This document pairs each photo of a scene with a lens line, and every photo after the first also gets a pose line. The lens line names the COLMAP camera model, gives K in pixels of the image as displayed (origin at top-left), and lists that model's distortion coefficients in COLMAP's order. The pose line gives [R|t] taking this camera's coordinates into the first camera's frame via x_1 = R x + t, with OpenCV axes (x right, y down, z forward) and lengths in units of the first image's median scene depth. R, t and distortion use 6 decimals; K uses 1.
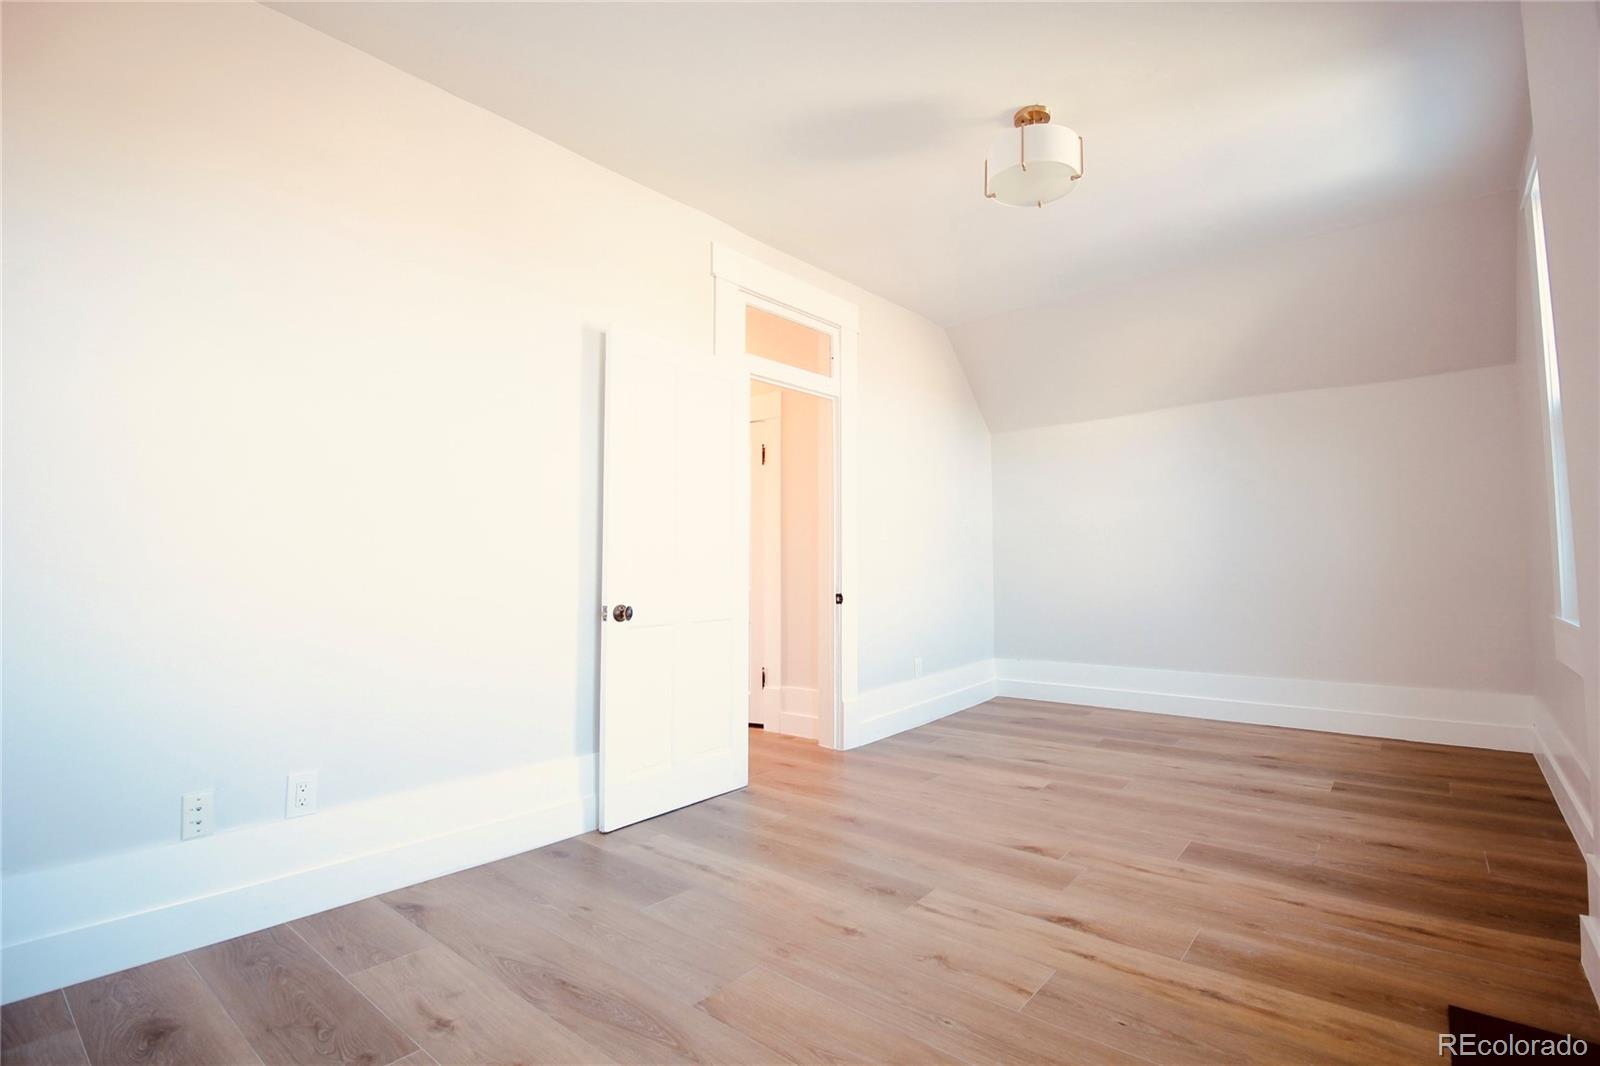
lens RADIAL K [[753.7, 0, 807.6], [0, 753.7, 522.1], [0, 0, 1]] dist [-0.003869, -0.010542]
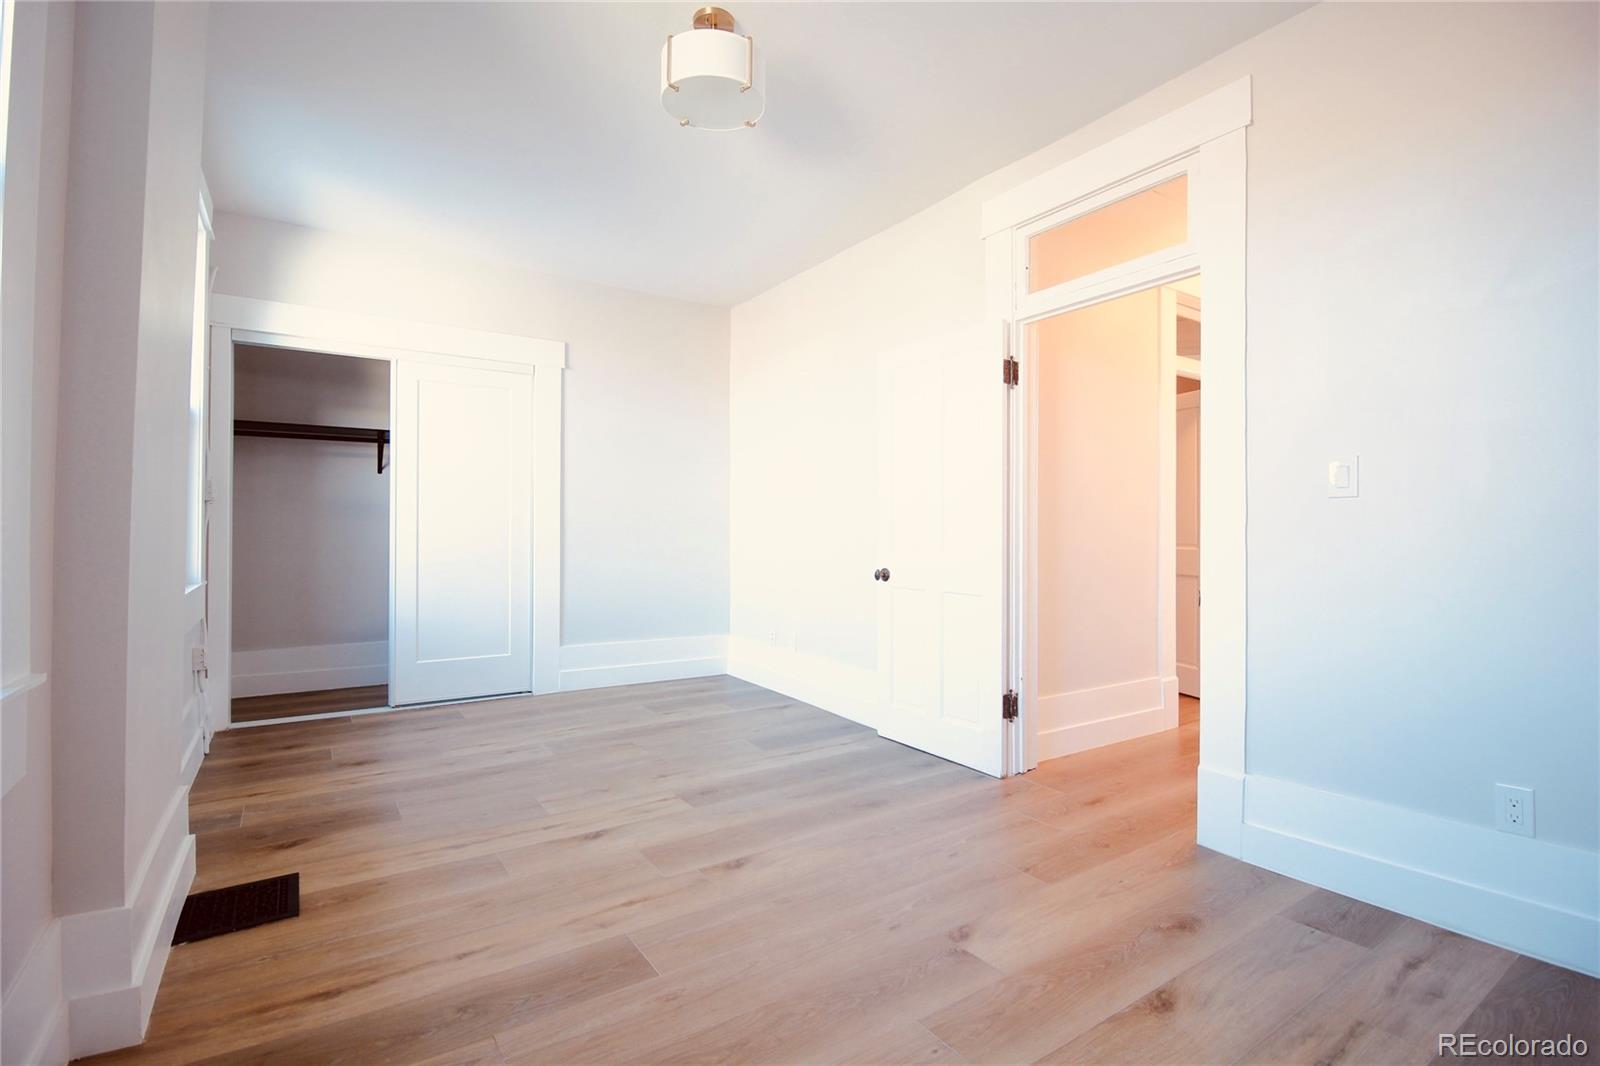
lens RADIAL K [[753.7, 0, 808.0], [0, 753.7, 520.9], [0, 0, 1]] dist [-0.003869, -0.010542]
pose [[-0.292652, -0.006835, -0.956194, 1.273011], [0.052834, 0.998331, -0.023307, 0.064859], [0.954758, -0.057340, -0.291803, 1.550095]]
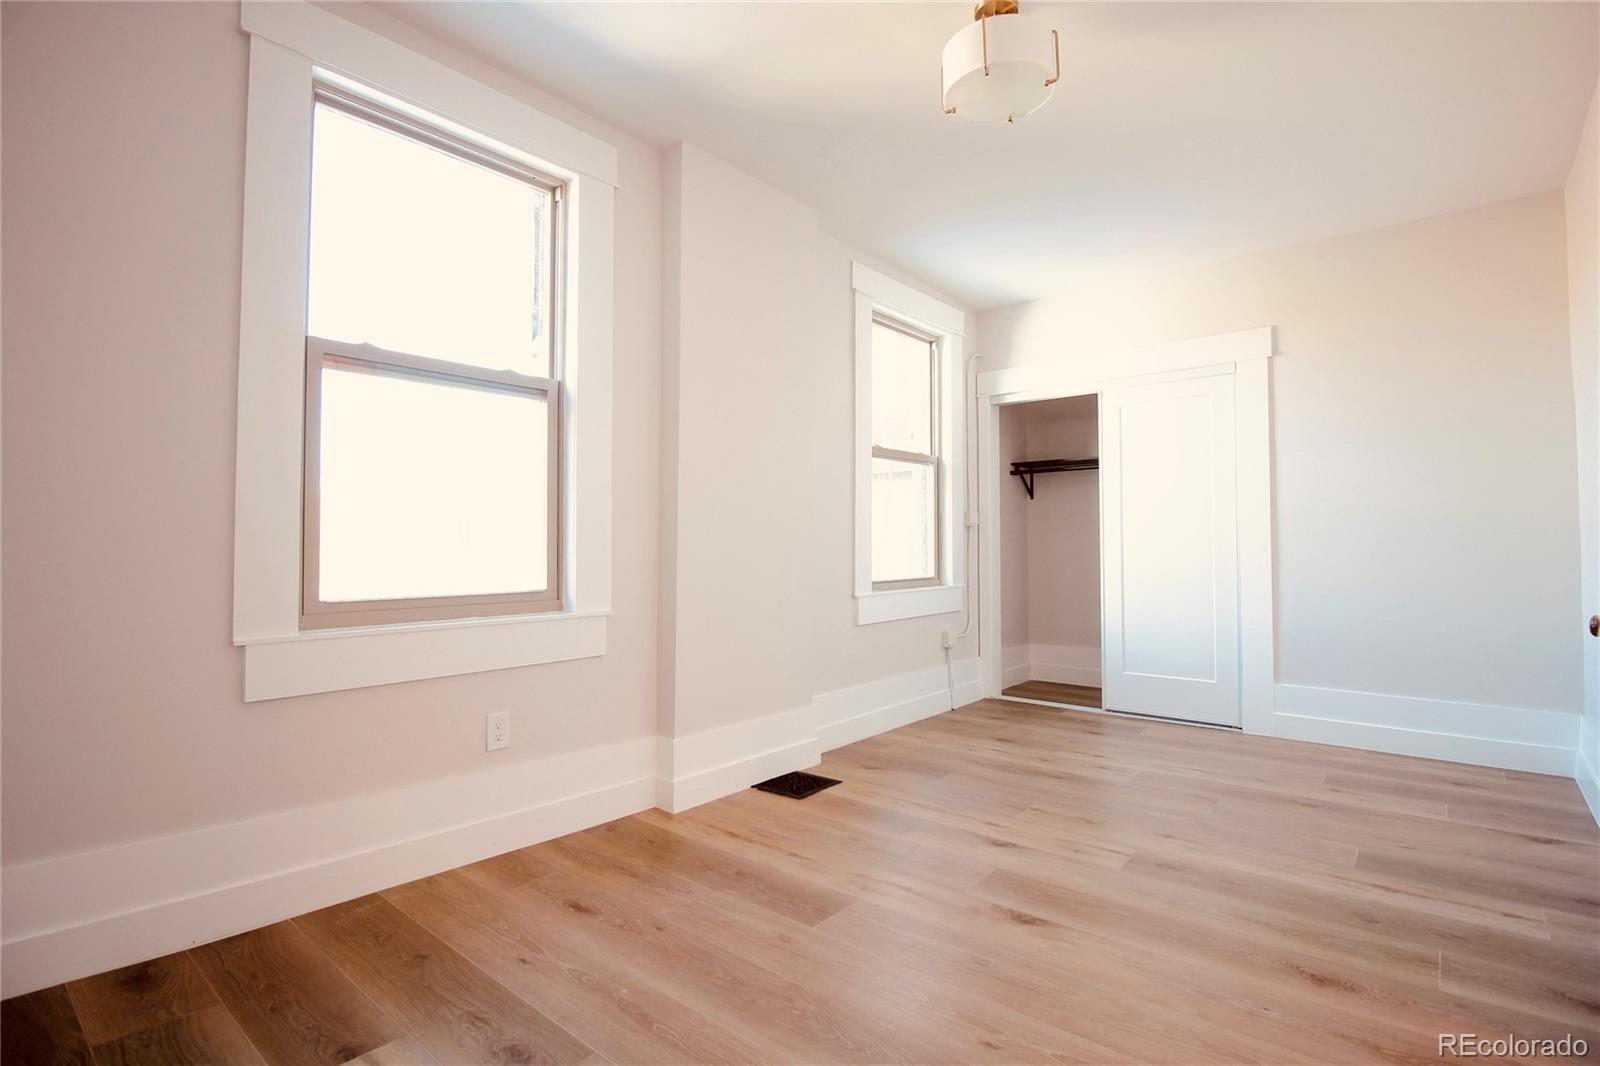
lens RADIAL K [[753.7, 0, 792.3], [0, 753.7, 543.8], [0, 0, 1]] dist [-0.003869, -0.010542]
pose [[-0.999506, 0.009184, 0.030056, 0.586271], [0.007271, 0.997977, -0.063156, 0.099935], [-0.030575, -0.062906, -0.997551, 2.072038]]
